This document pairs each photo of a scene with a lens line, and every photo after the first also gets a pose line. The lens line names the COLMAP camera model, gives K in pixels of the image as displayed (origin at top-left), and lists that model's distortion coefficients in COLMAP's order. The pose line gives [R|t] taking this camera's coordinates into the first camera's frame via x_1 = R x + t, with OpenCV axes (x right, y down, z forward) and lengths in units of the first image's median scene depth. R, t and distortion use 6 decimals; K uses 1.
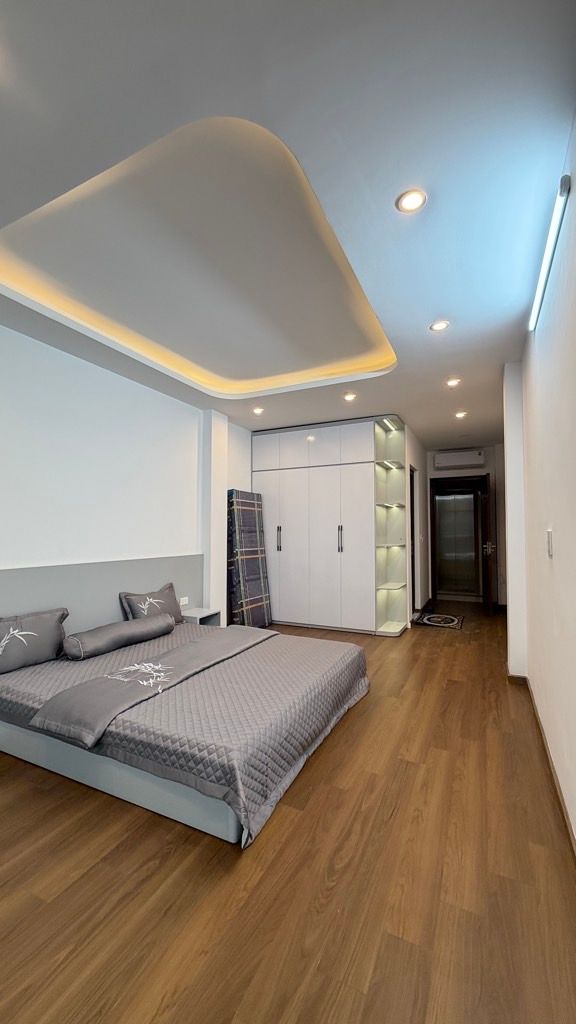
lens RADIAL K [[406.8, 0, 287.8], [0, 406.8, 514.6], [0, 0, 1]] dist [0.006731, -0.000227]
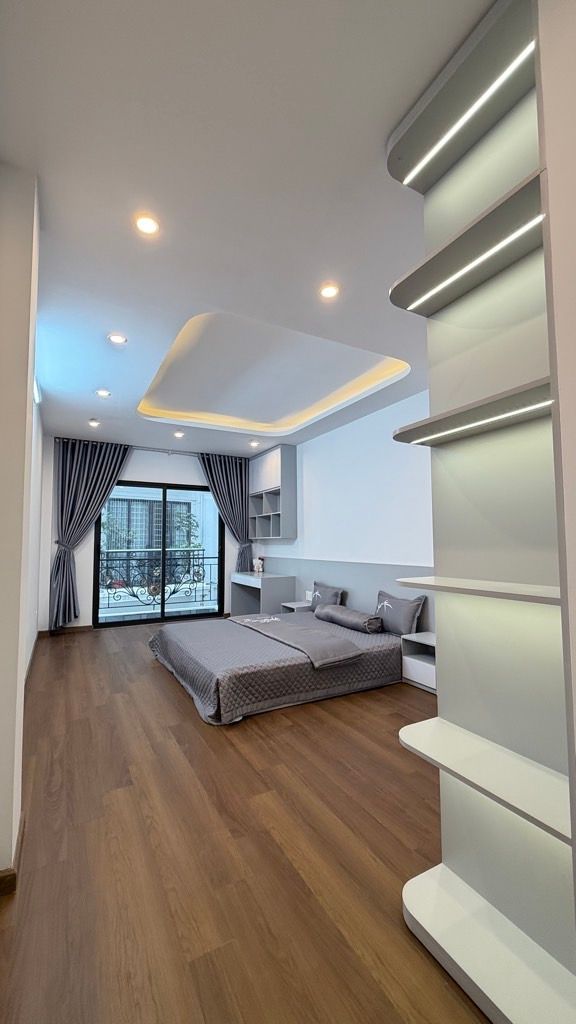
lens RADIAL K [[406.8, 0, 296.3], [0, 406.8, 517.1], [0, 0, 1]] dist [0.006731, -0.000227]
pose [[-0.565179, -0.054377, -0.823174, 1.132017], [0.036080, 0.995241, -0.090516, 0.106025], [0.824179, -0.080858, -0.560528, 2.296737]]
